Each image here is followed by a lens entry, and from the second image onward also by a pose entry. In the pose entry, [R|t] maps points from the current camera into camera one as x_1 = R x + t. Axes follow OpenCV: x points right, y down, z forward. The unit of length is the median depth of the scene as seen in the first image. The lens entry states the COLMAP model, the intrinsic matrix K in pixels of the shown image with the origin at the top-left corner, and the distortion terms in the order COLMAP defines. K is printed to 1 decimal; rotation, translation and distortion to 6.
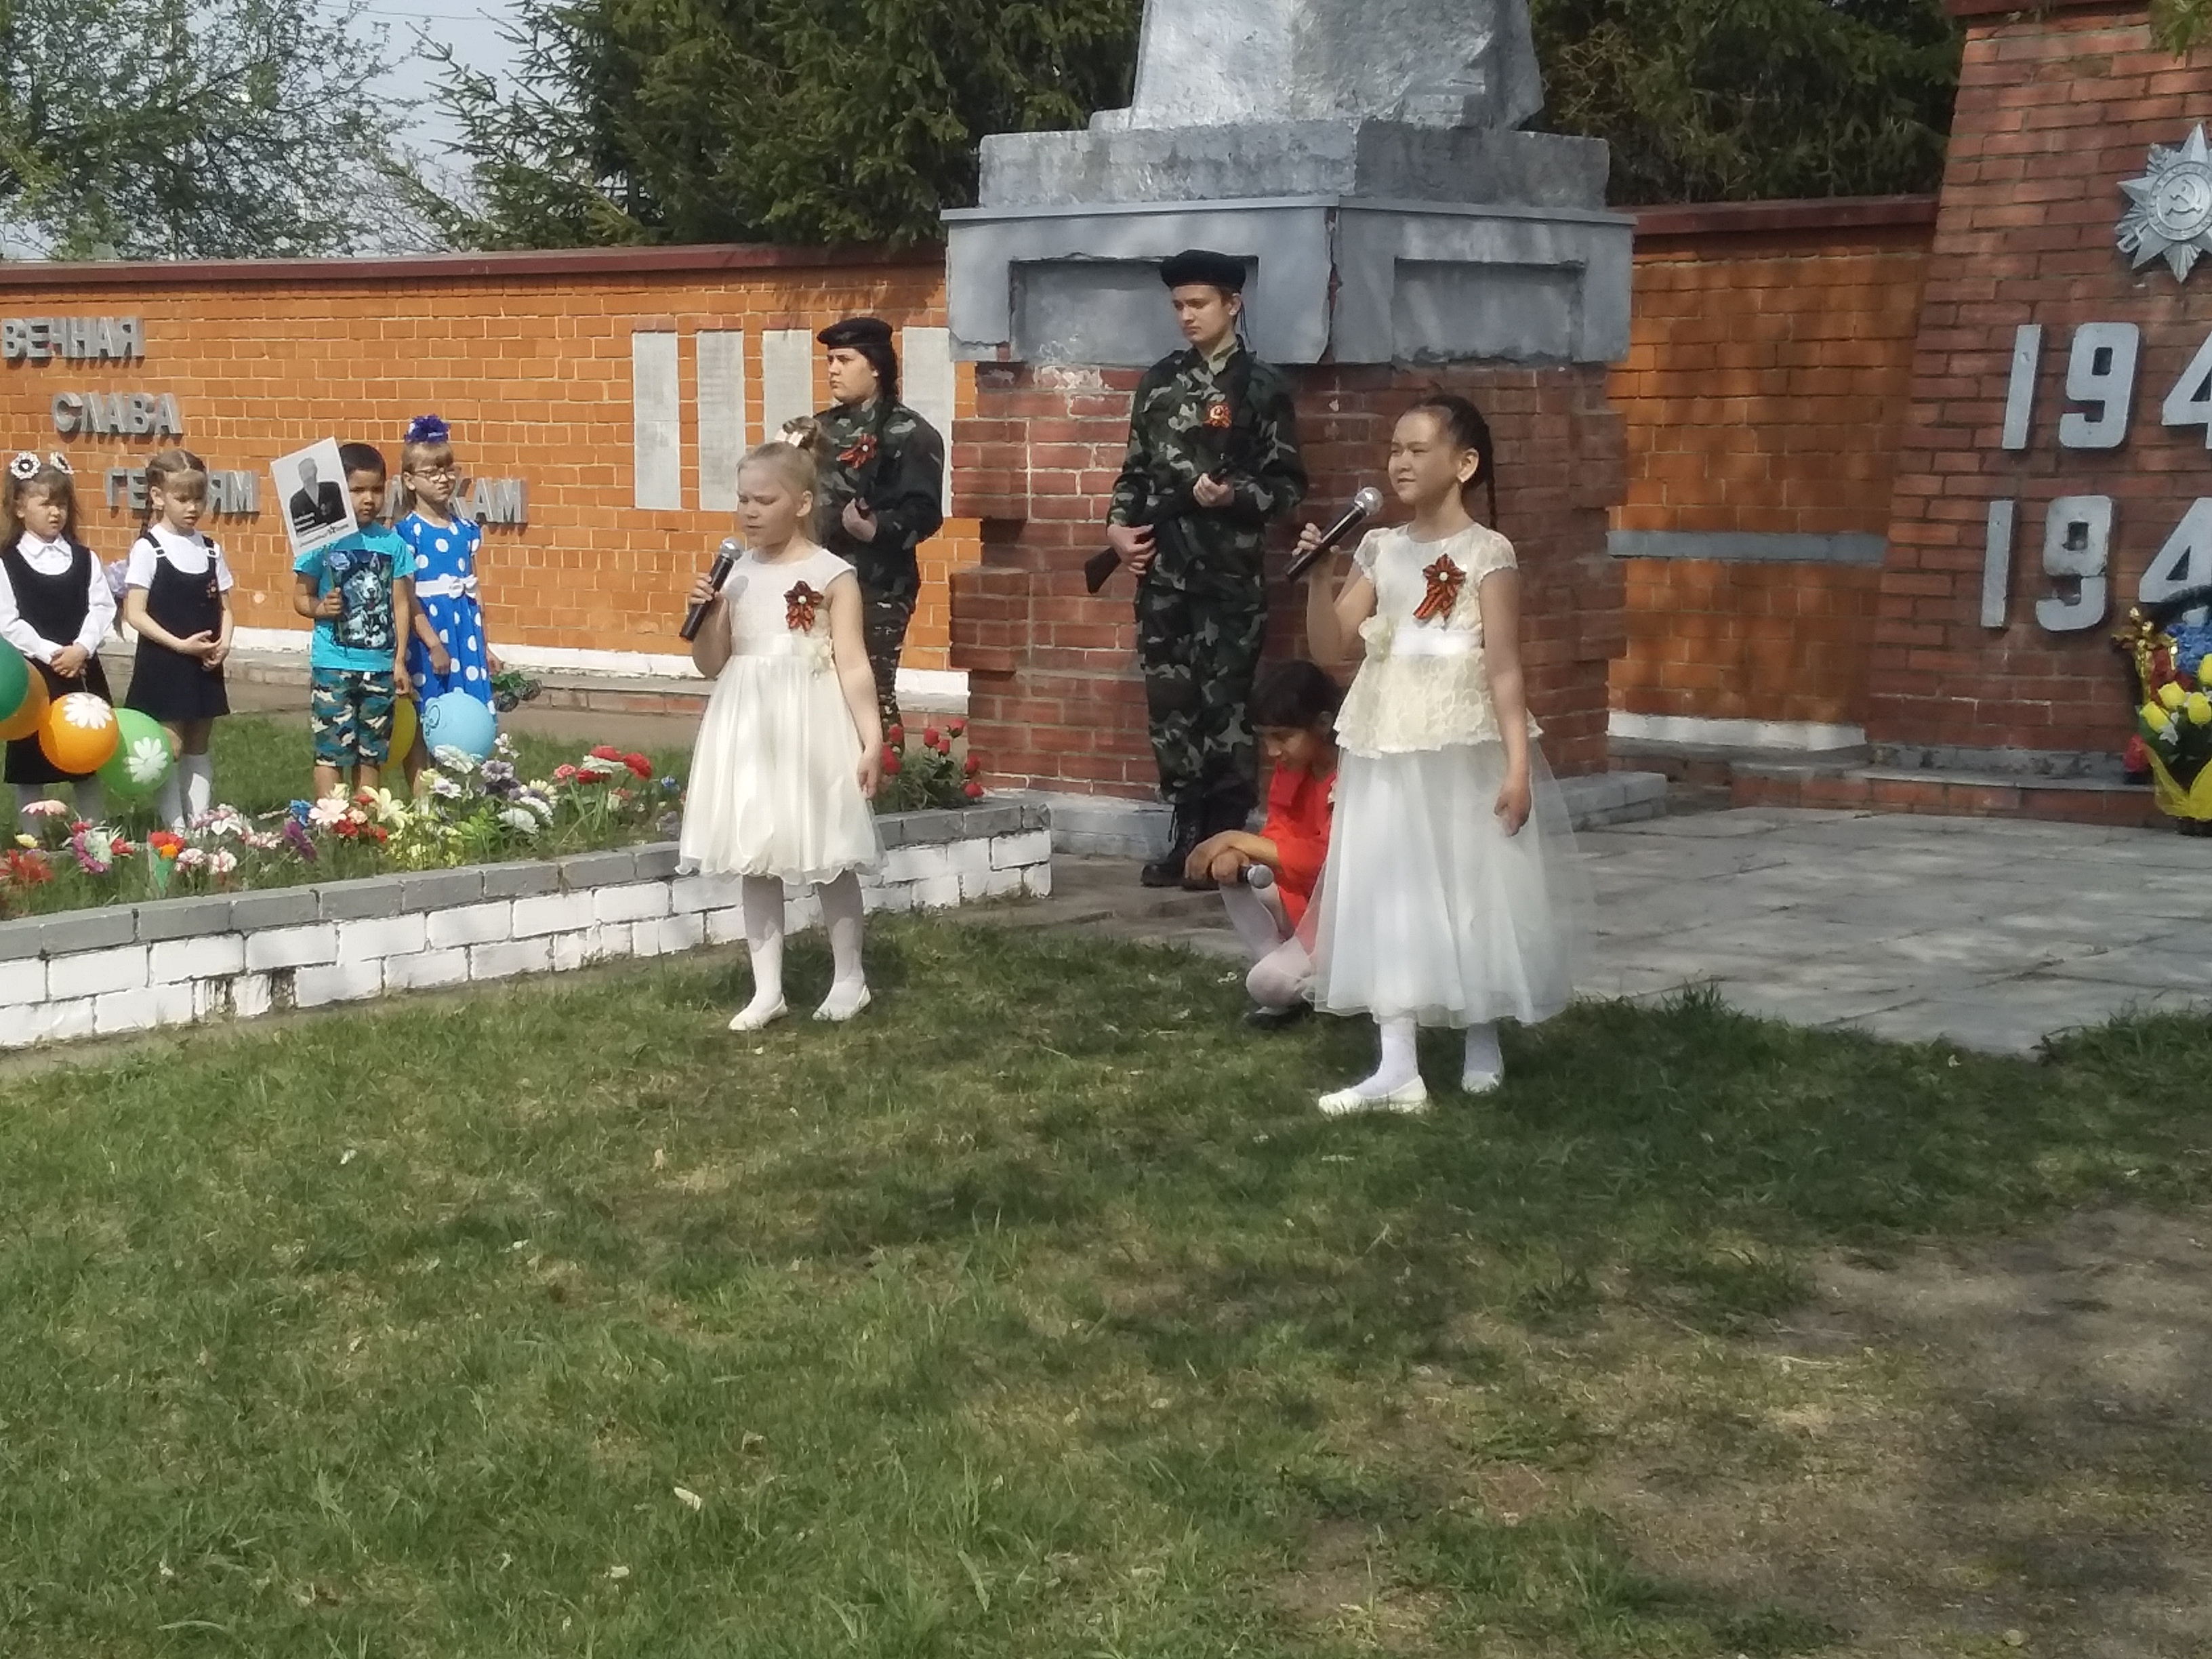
lens RADIAL K [[4011.4, 0, 1074.1], [0, 4011.4, 871.1], [0, 0, 1]] dist [0.122149, 0.000000]
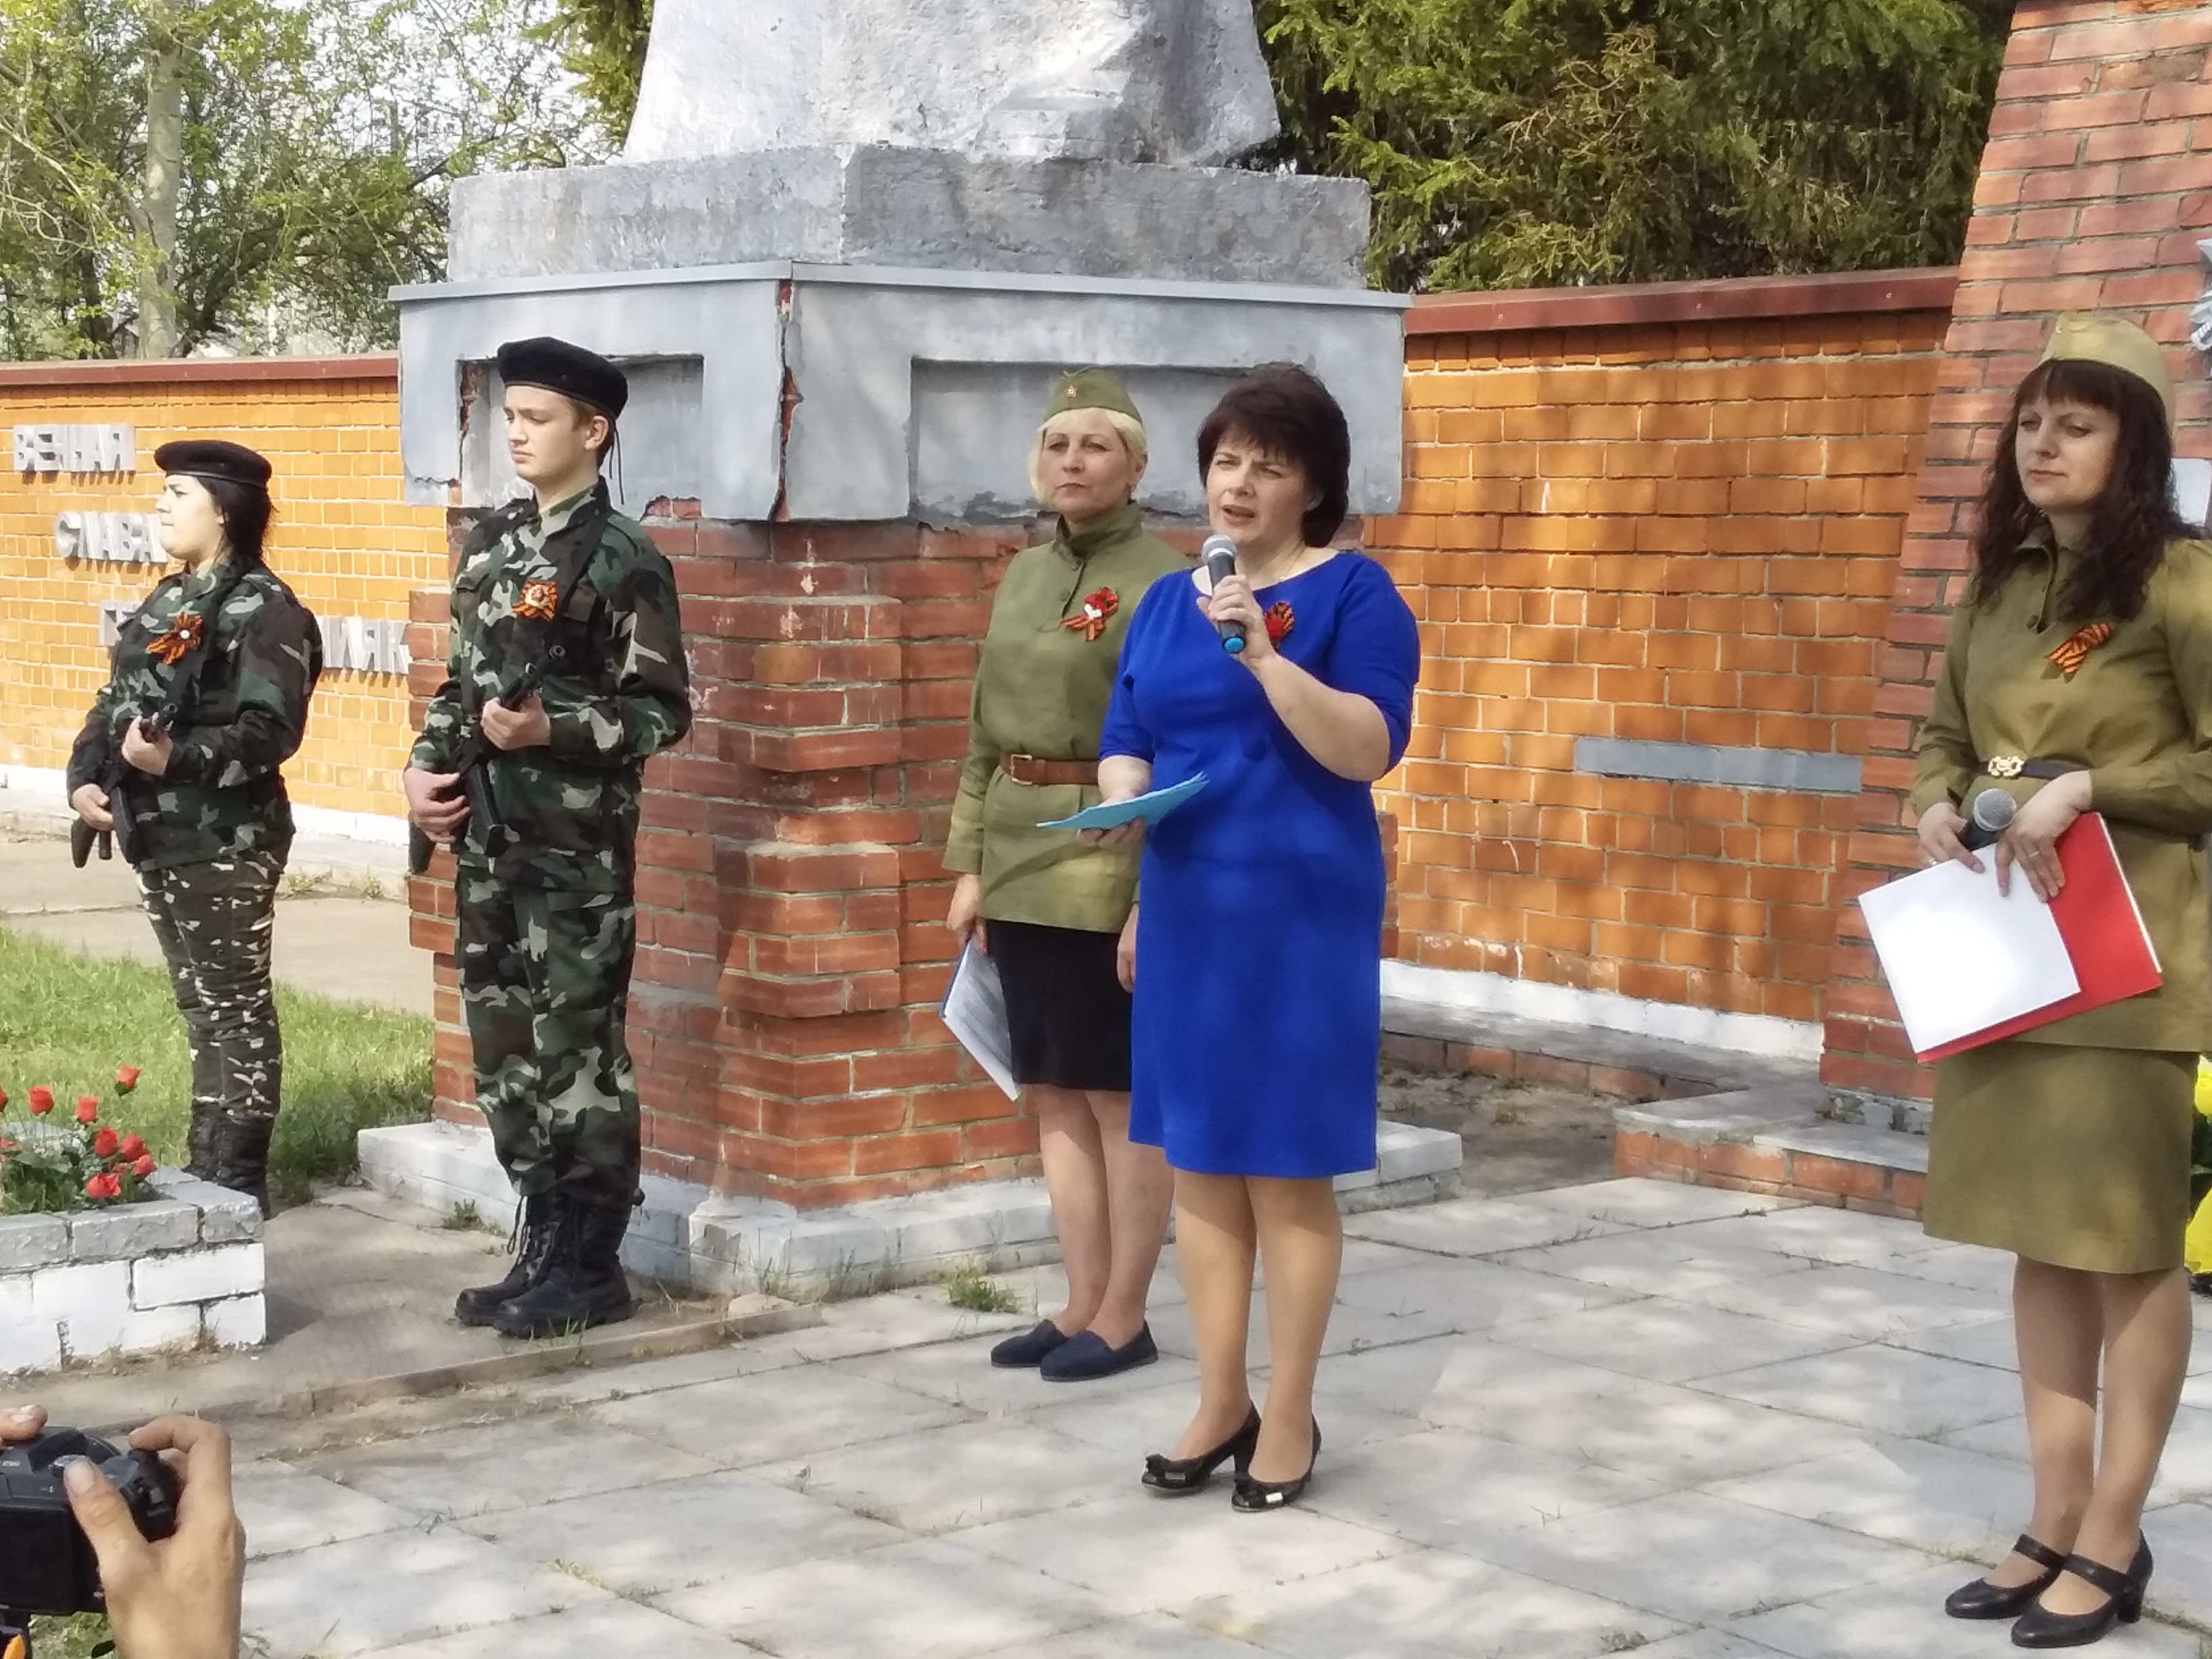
lens RADIAL K [[4011.4, 0, 1086.2], [0, 4011.4, 862.1], [0, 0, 1]] dist [0.122149, 0.000000]
pose [[0.979752, 0.024478, -0.198713, 0.224748], [-0.029309, 0.999341, -0.021405, -0.054979], [0.198058, 0.026795, 0.979824, 0.353042]]
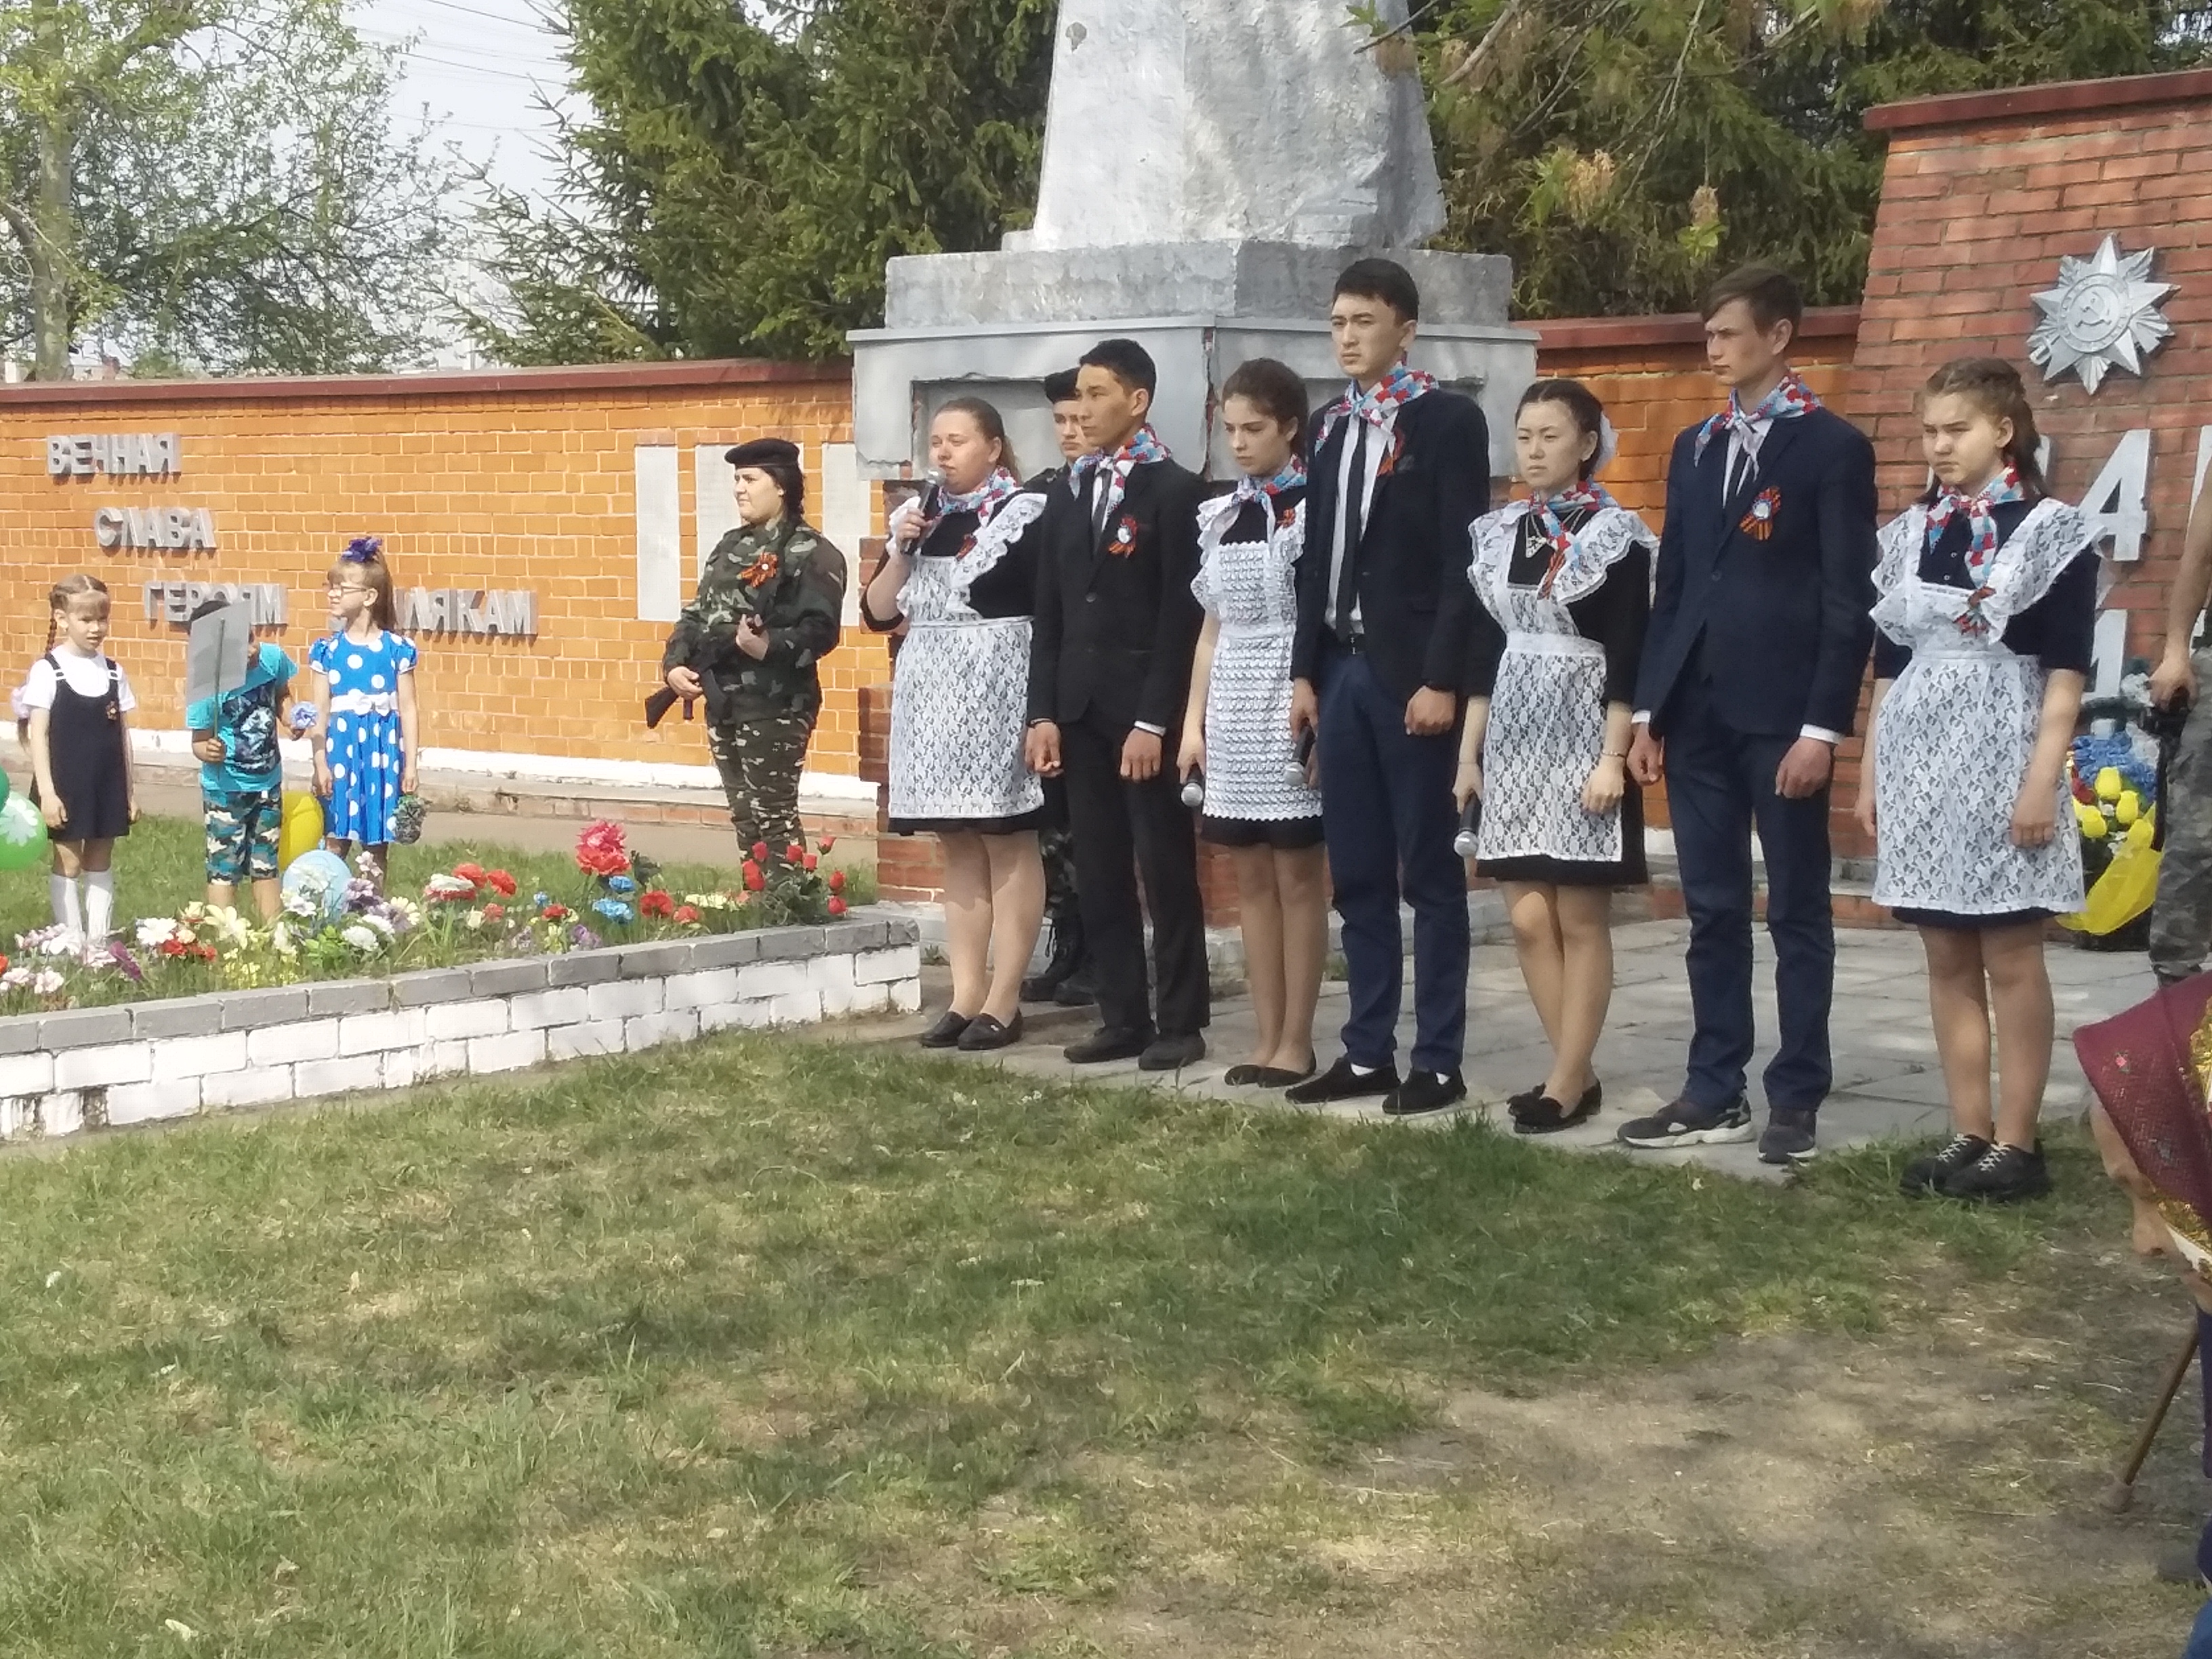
lens RADIAL K [[4011.4, 0, 1069.8], [0, 4011.4, 877.7], [0, 0, 1]] dist [0.122149, 0.000000]
pose [[0.998752, -0.001097, -0.049941, 0.073842], [-0.000005, 0.999757, -0.022054, -0.004494], [0.049953, 0.022027, 0.998509, -0.003887]]
